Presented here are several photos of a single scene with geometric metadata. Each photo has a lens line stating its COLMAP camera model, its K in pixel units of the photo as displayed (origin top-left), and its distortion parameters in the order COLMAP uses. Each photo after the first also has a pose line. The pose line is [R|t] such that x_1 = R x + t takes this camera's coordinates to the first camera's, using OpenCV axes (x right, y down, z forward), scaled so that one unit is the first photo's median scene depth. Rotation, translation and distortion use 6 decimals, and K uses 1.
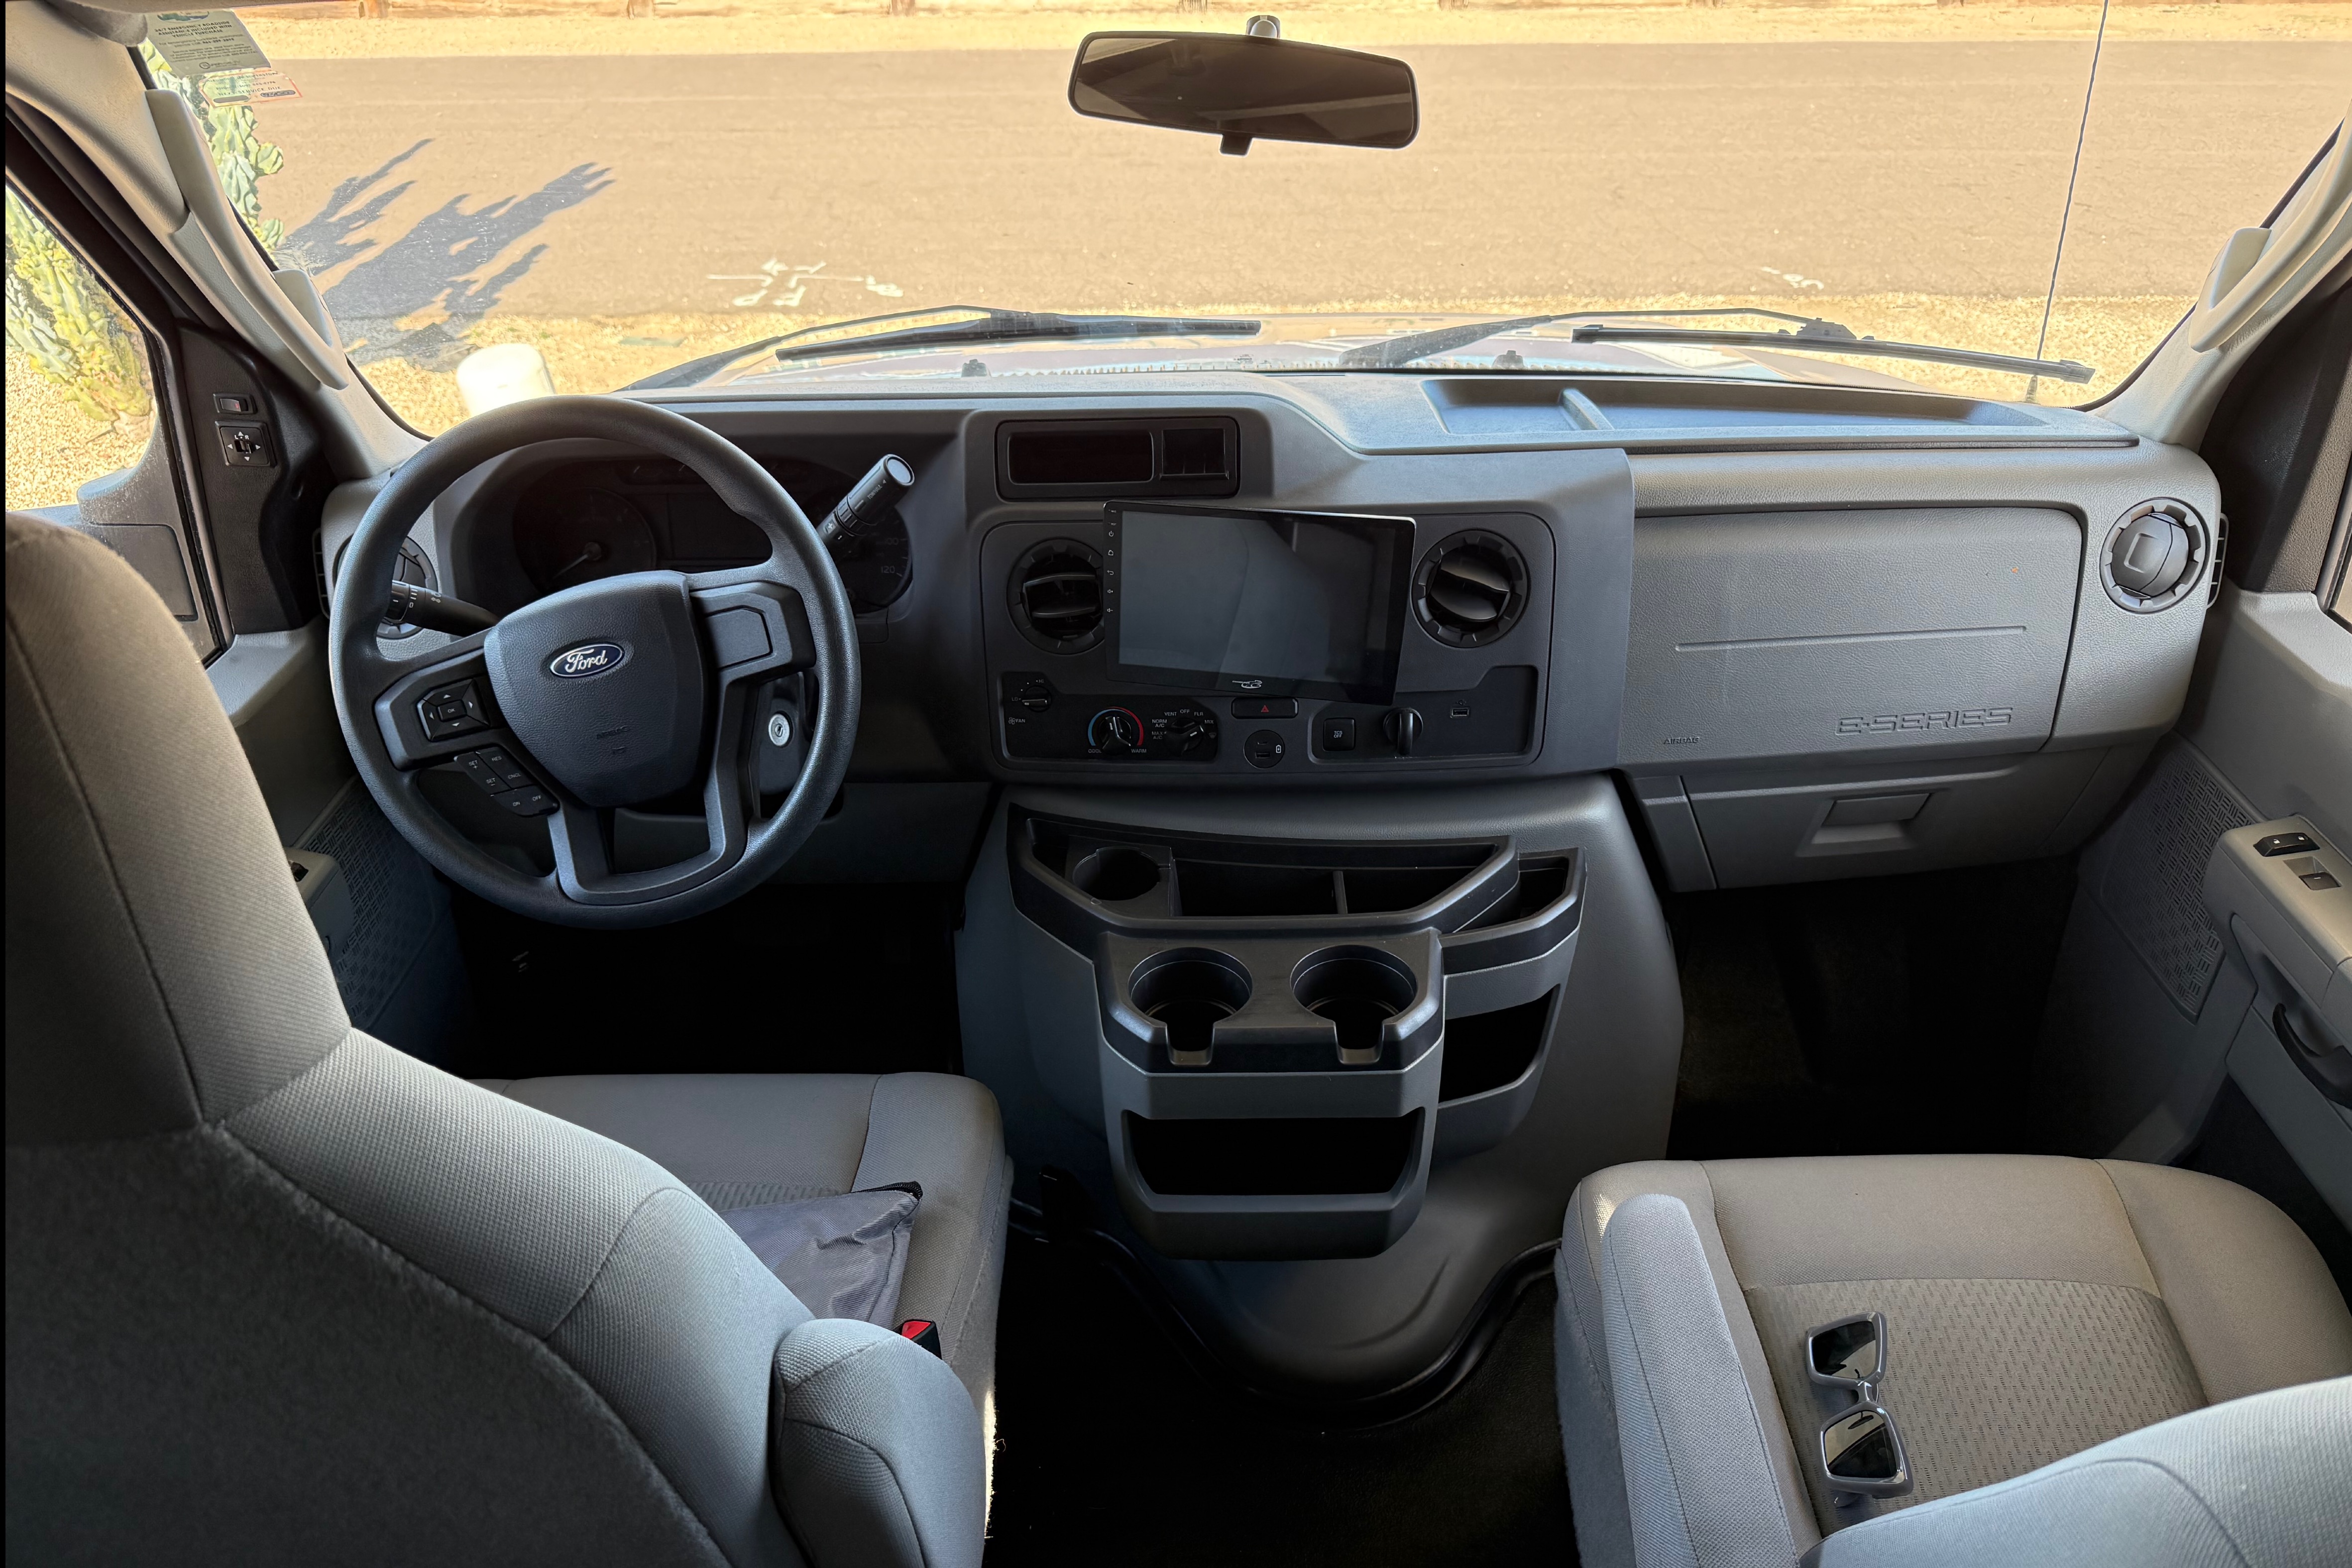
lens RADIAL K [[1630.0, 0, 1173.7], [0, 1630.0, 880.6], [0, 0, 1]] dist [0.142765, -0.224445]
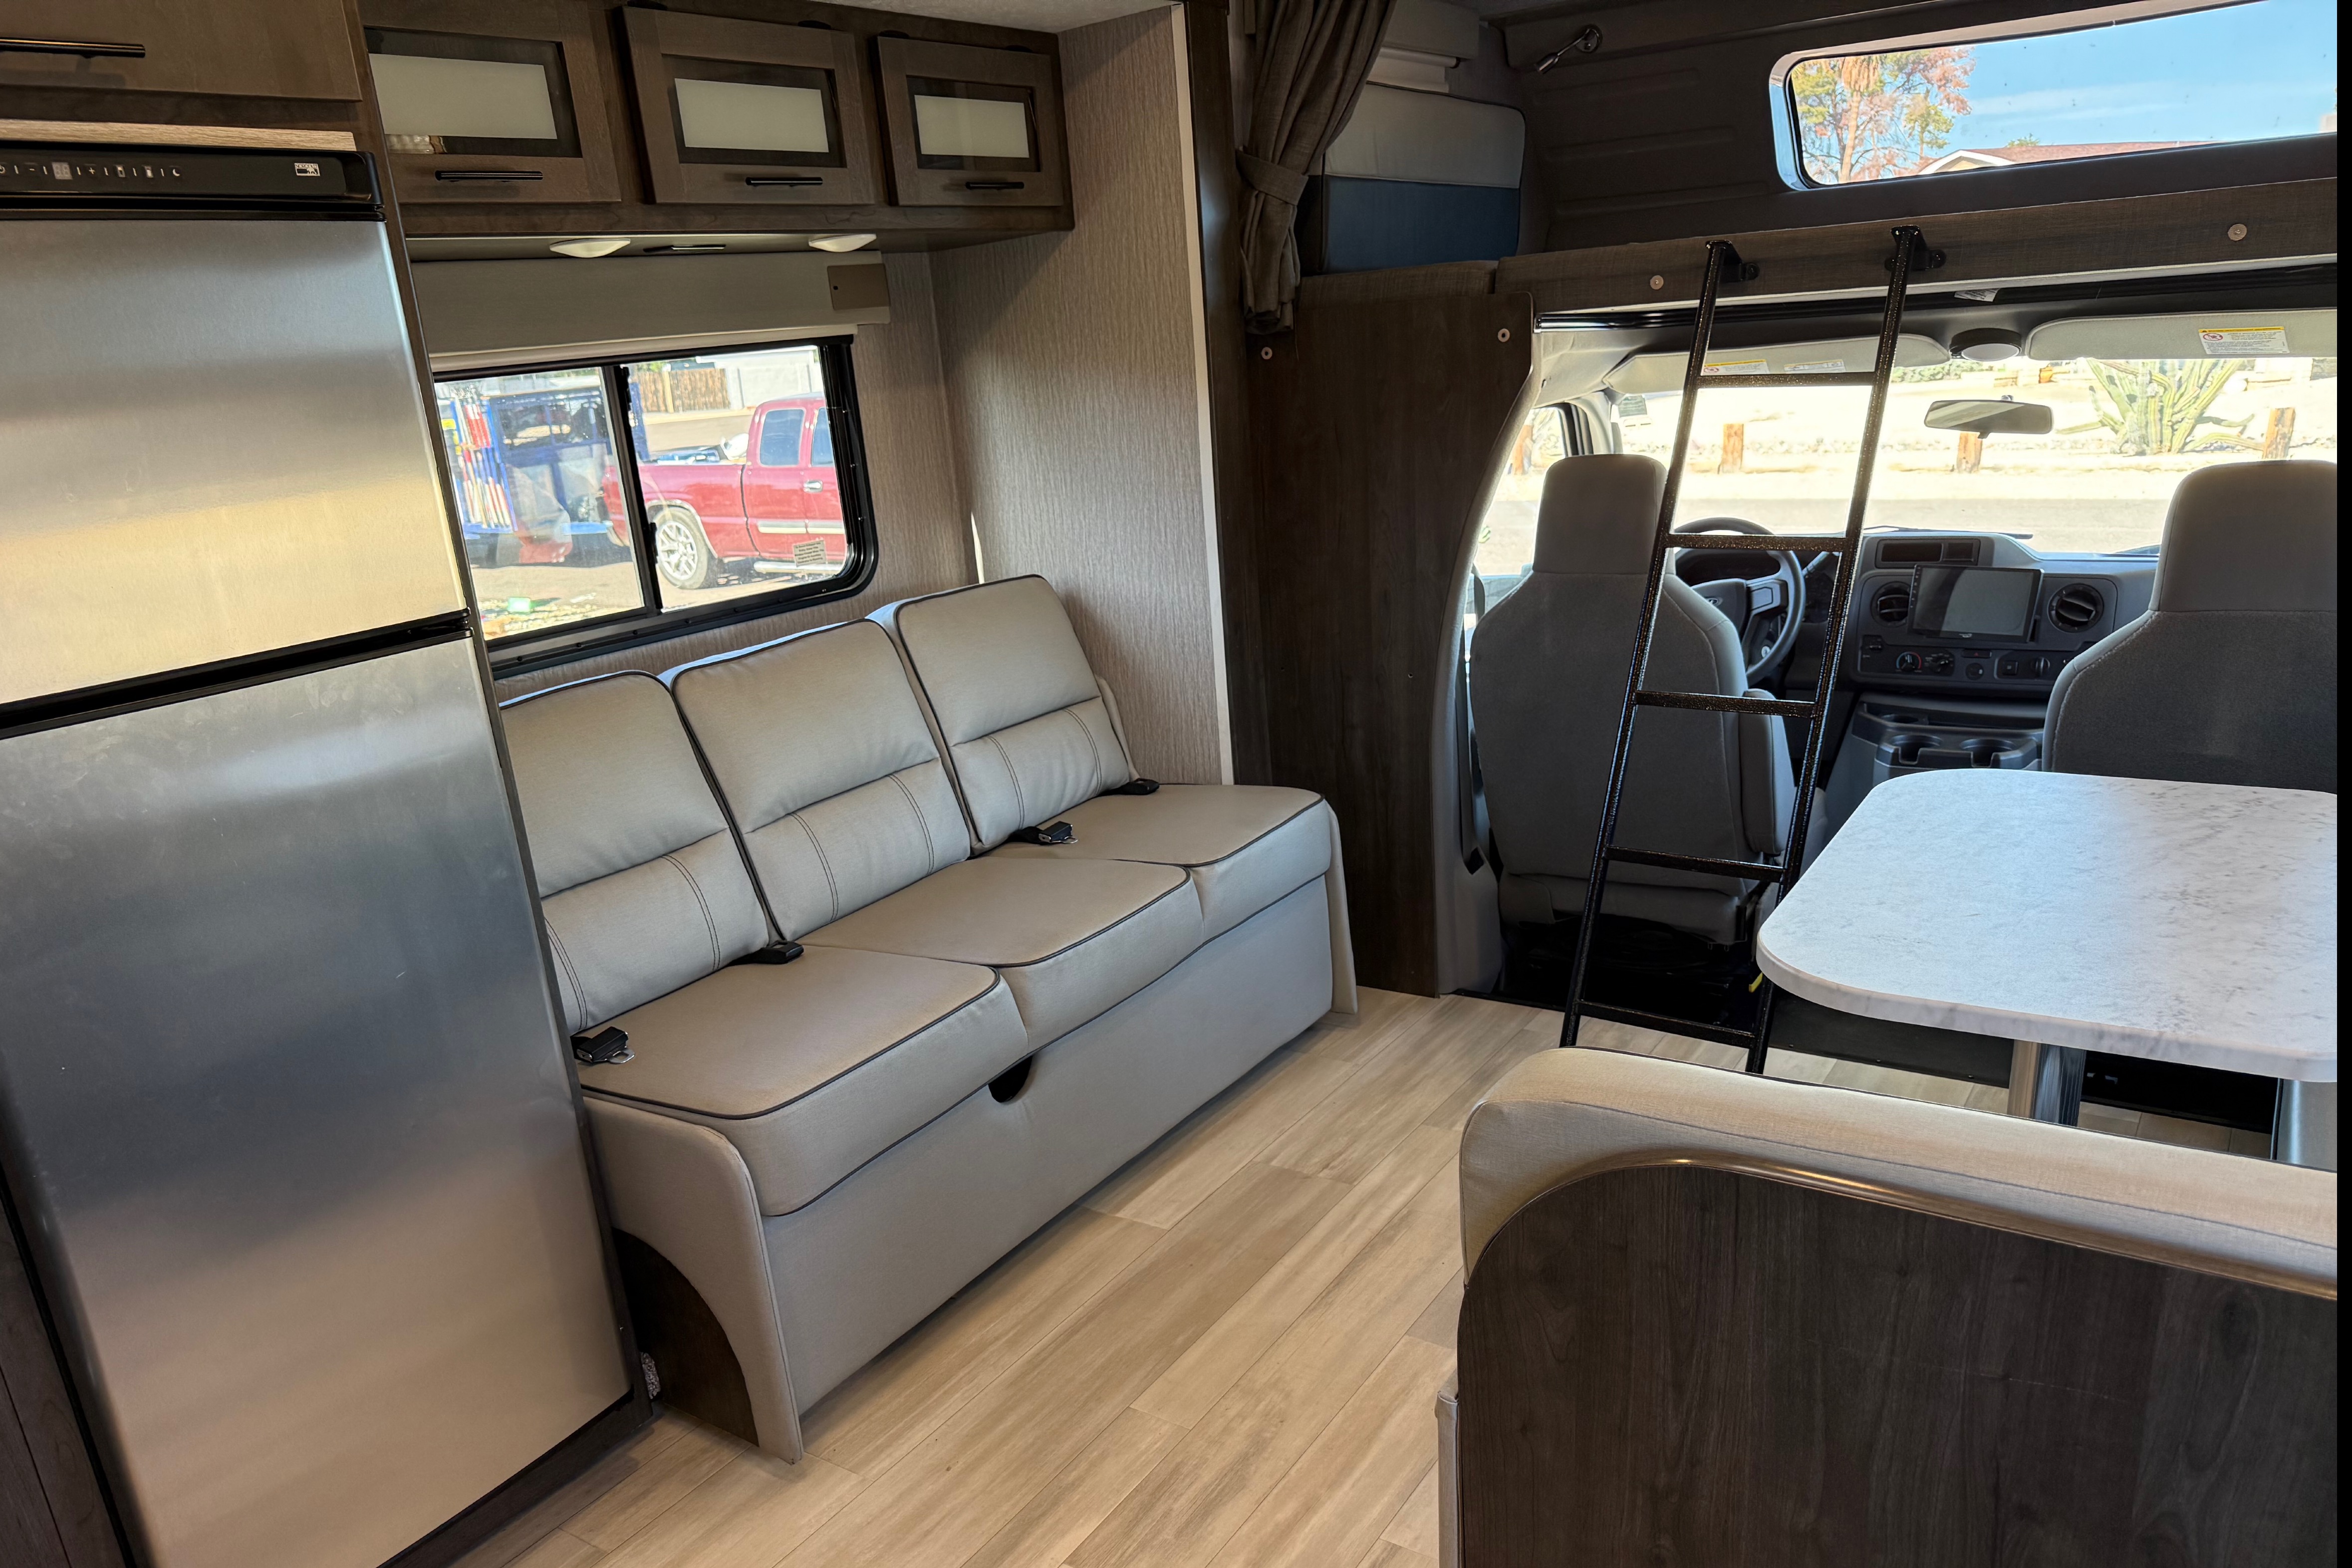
lens RADIAL K [[1630.0, 0, 1173.7], [0, 1630.0, 880.6], [0, 0, 1]] dist [0.142765, -0.224445]
pose [[0.833067, 0.131863, -0.537226, 0.438030], [-0.259089, 0.951073, -0.168323, 0.943497], [0.488745, 0.279414, 0.826472, -1.529804]]
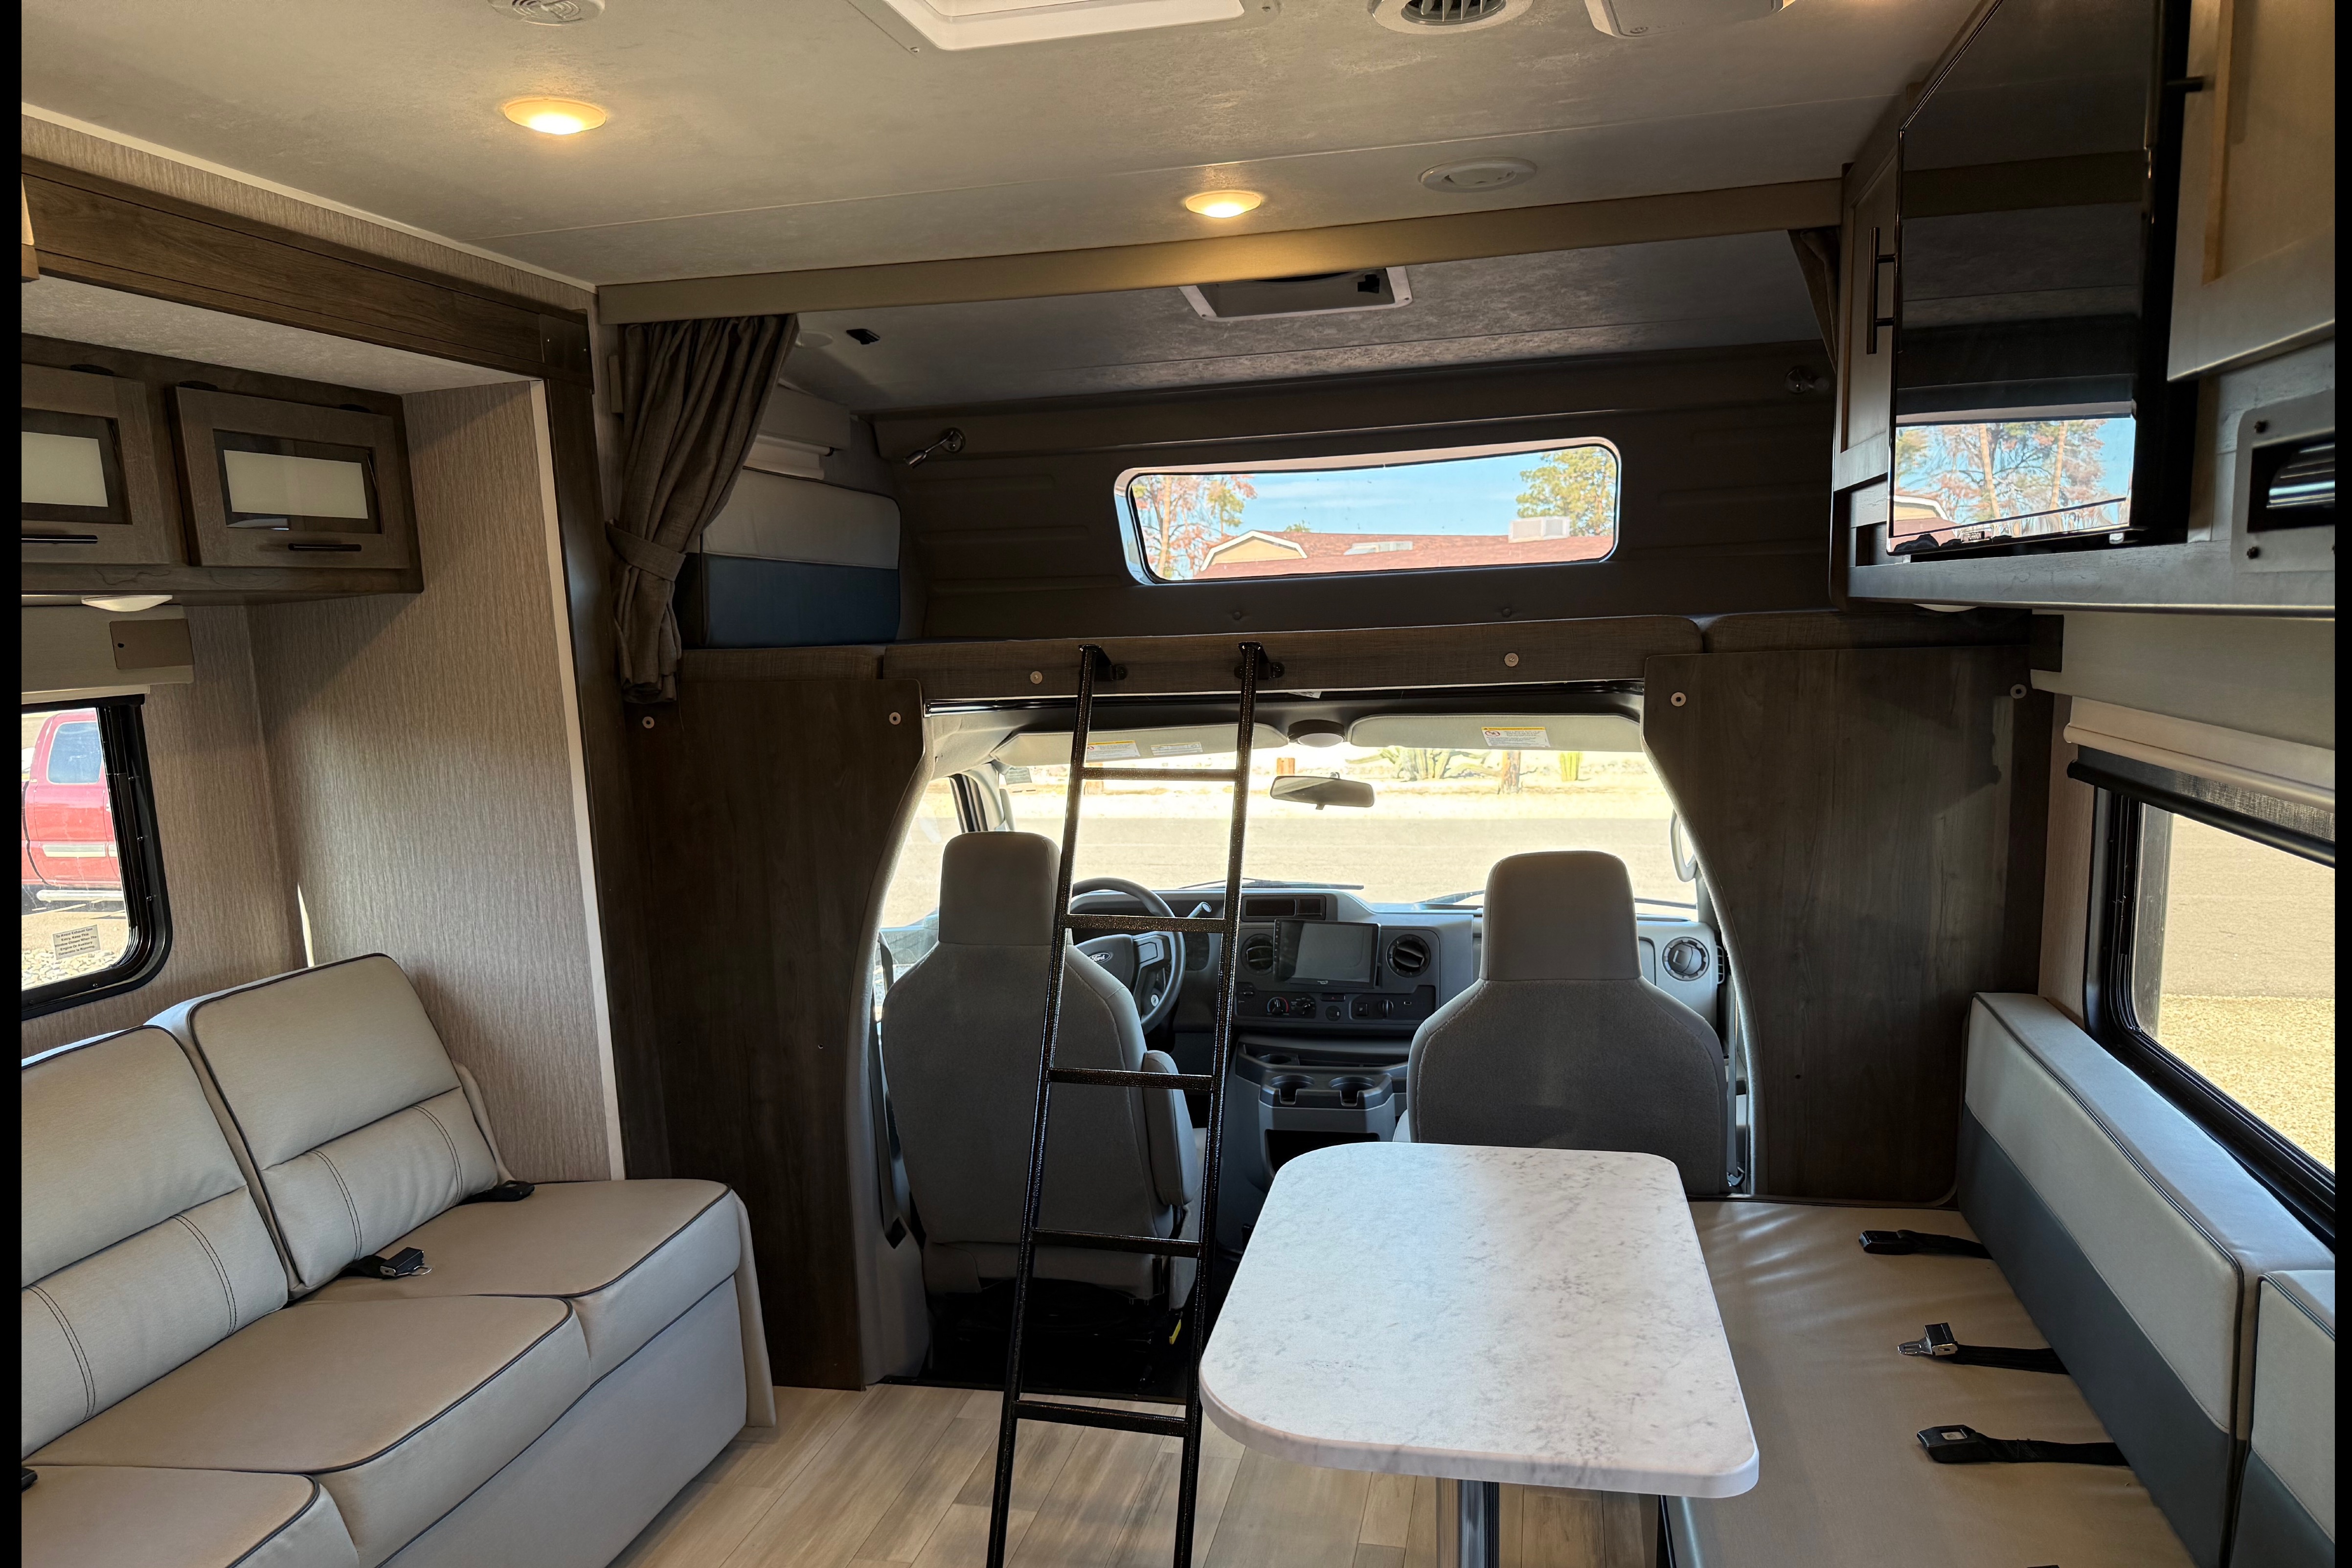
lens RADIAL K [[1593.4, 0, 1172.6], [0, 1593.4, 903.6], [0, 0, 1]] dist [0.061965, -0.084773]
pose [[0.975821, 0.020557, -0.217604, 0.367772], [-0.106520, 0.914067, -0.391325, 0.809848], [0.190860, 0.405042, 0.894155, -1.452732]]
